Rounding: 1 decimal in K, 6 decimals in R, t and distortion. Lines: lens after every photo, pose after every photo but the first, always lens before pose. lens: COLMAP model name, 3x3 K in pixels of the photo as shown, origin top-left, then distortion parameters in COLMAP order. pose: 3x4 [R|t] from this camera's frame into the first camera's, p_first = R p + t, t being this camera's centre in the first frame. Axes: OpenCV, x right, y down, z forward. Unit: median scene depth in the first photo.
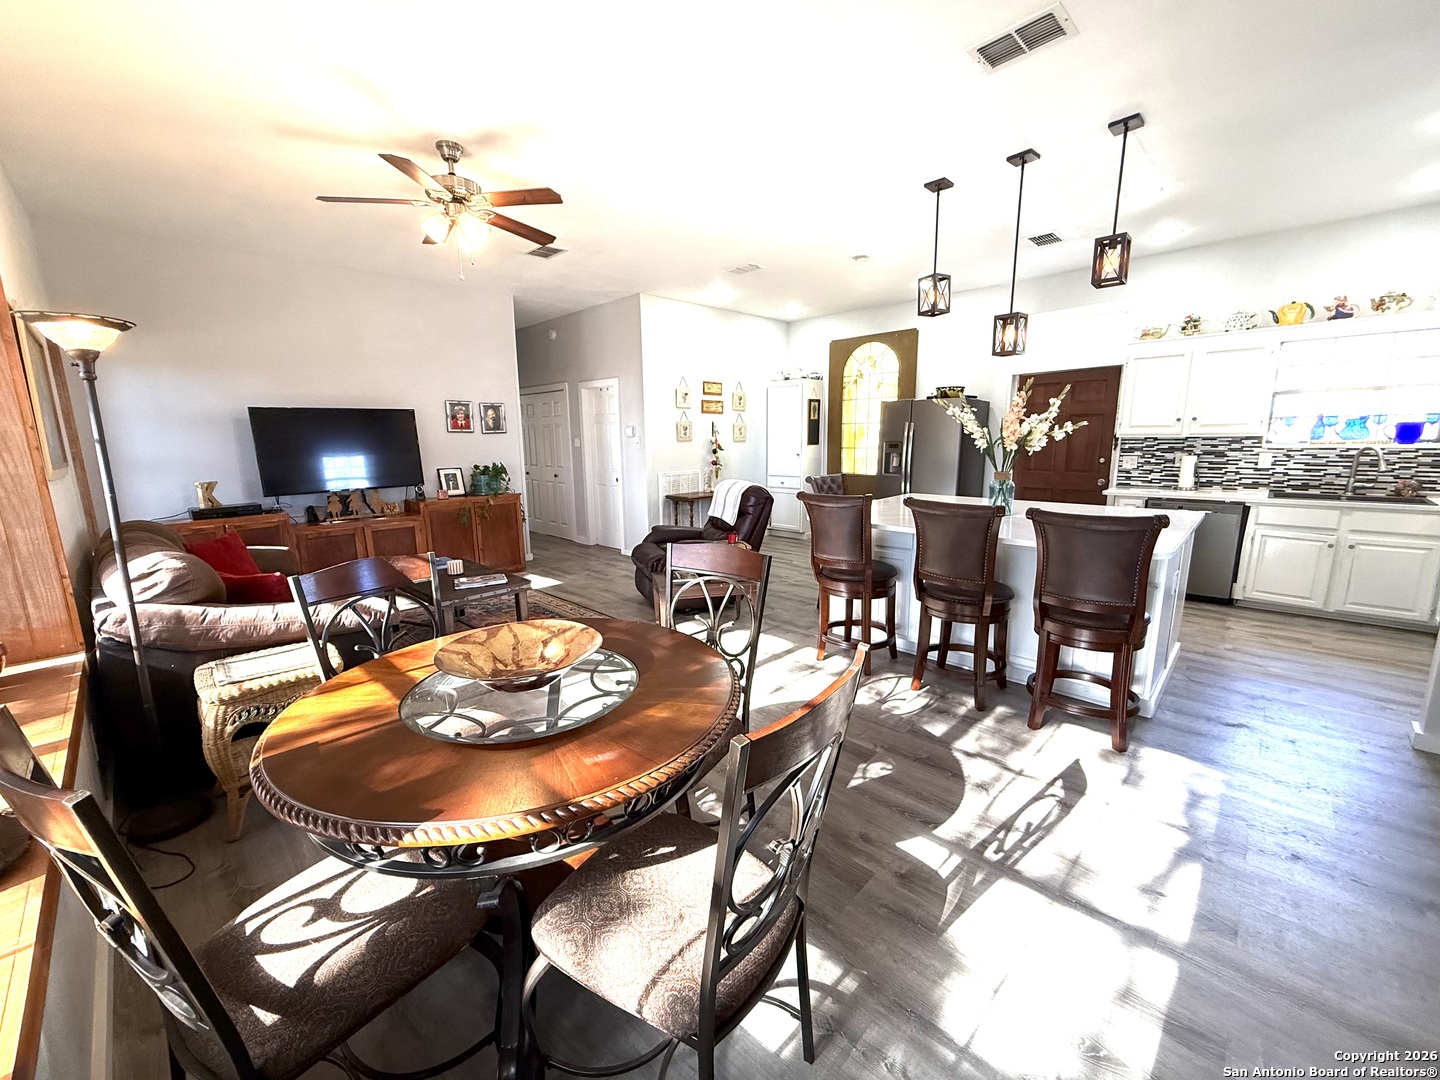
lens RADIAL K [[571.5, 0, 714.0], [0, 571.5, 543.9], [0, 0, 1]] dist [-0.000414, -0.000207]
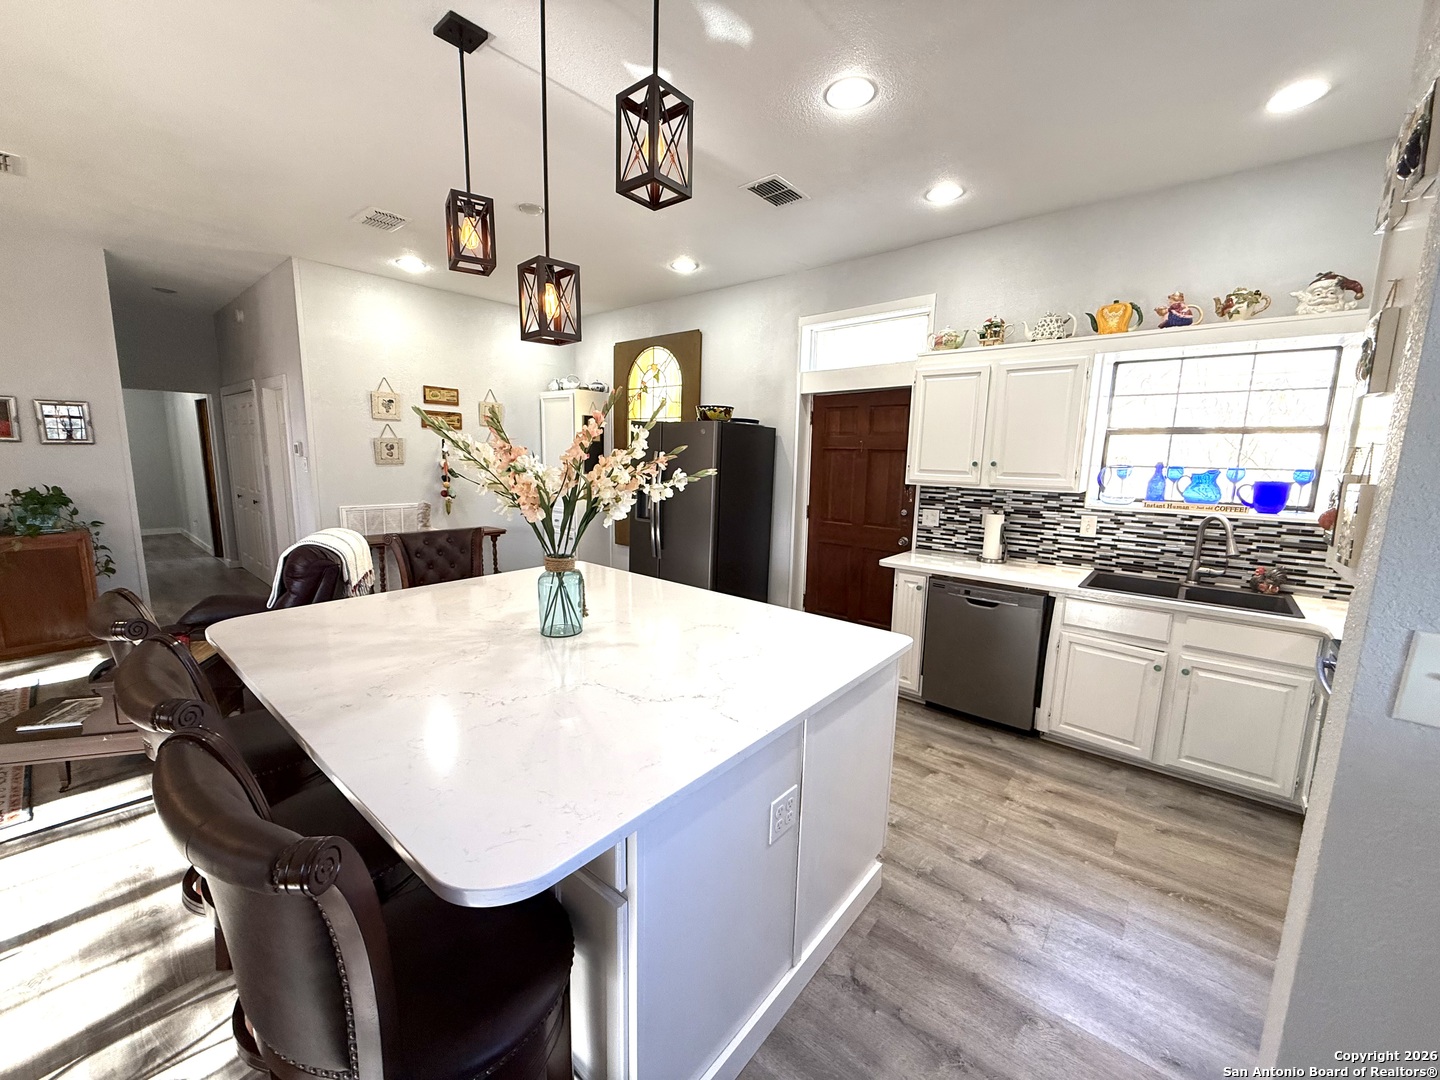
lens RADIAL K [[571.5, 0, 715.8], [0, 571.5, 542.8], [0, 0, 1]] dist [-0.000414, -0.000207]
pose [[0.996692, 0.025488, 0.077165, 0.447792], [-0.023143, 0.999247, -0.031134, -0.092179], [-0.077901, 0.029246, 0.996532, 0.330133]]
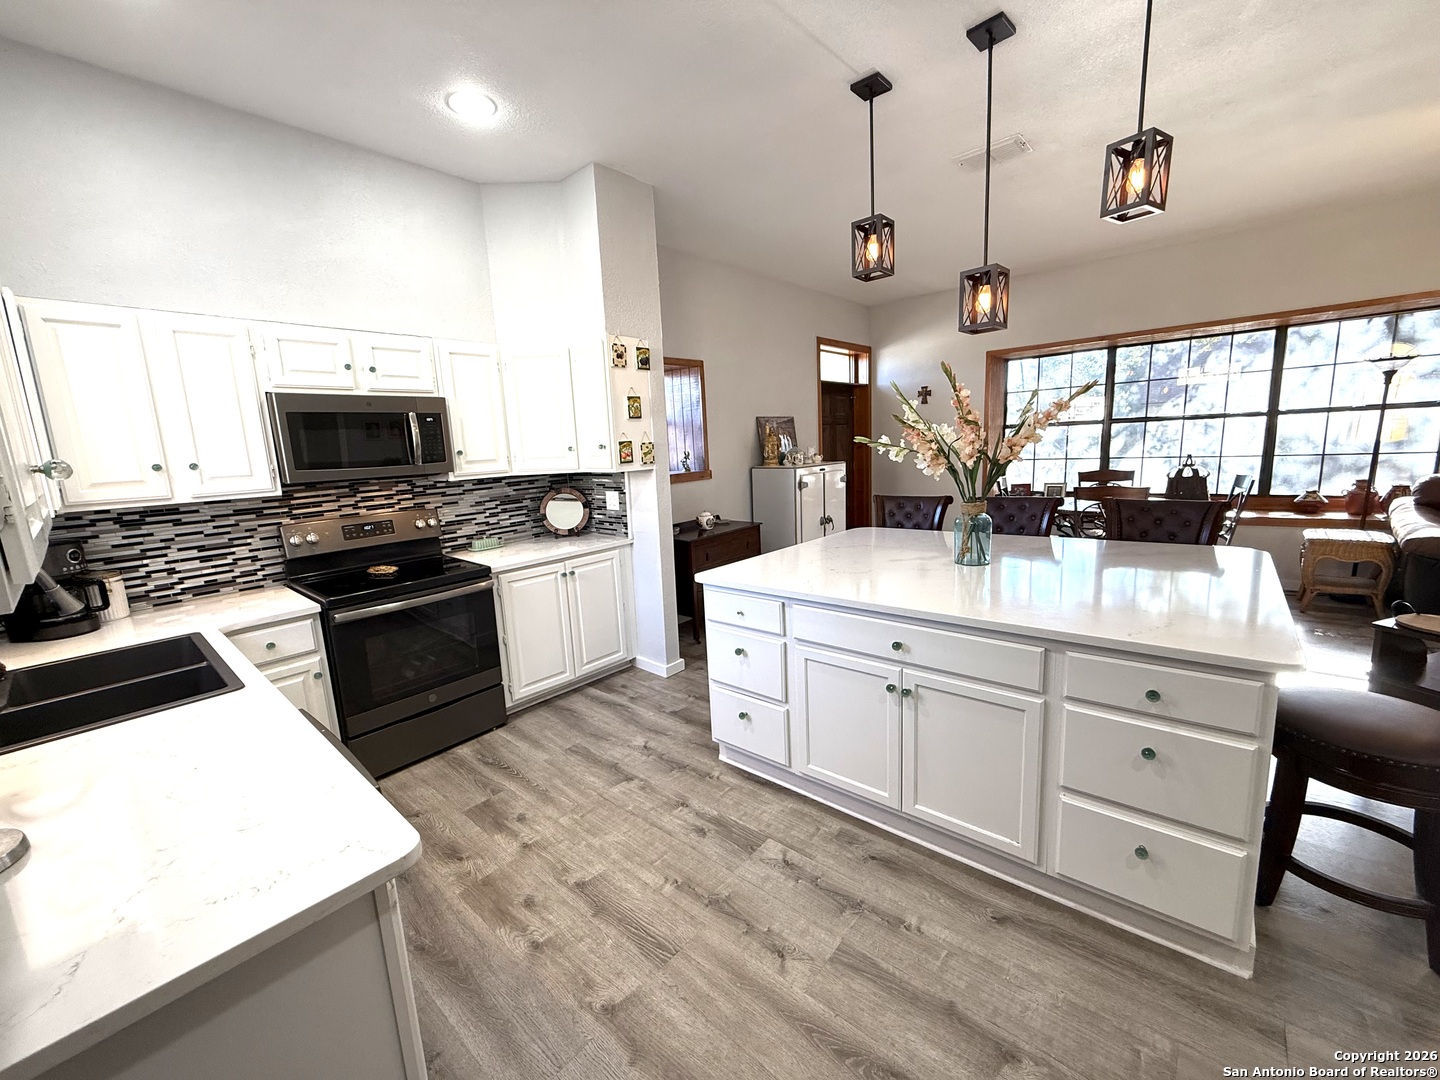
lens RADIAL K [[571.5, 0, 714.8], [0, 571.5, 542.8], [0, 0, 1]] dist [-0.000414, -0.000207]
pose [[-0.996145, 0.076463, -0.042988, 0.622013], [0.056422, 0.933762, 0.353419, -0.250321], [0.067164, 0.349632, -0.934477, 1.202200]]
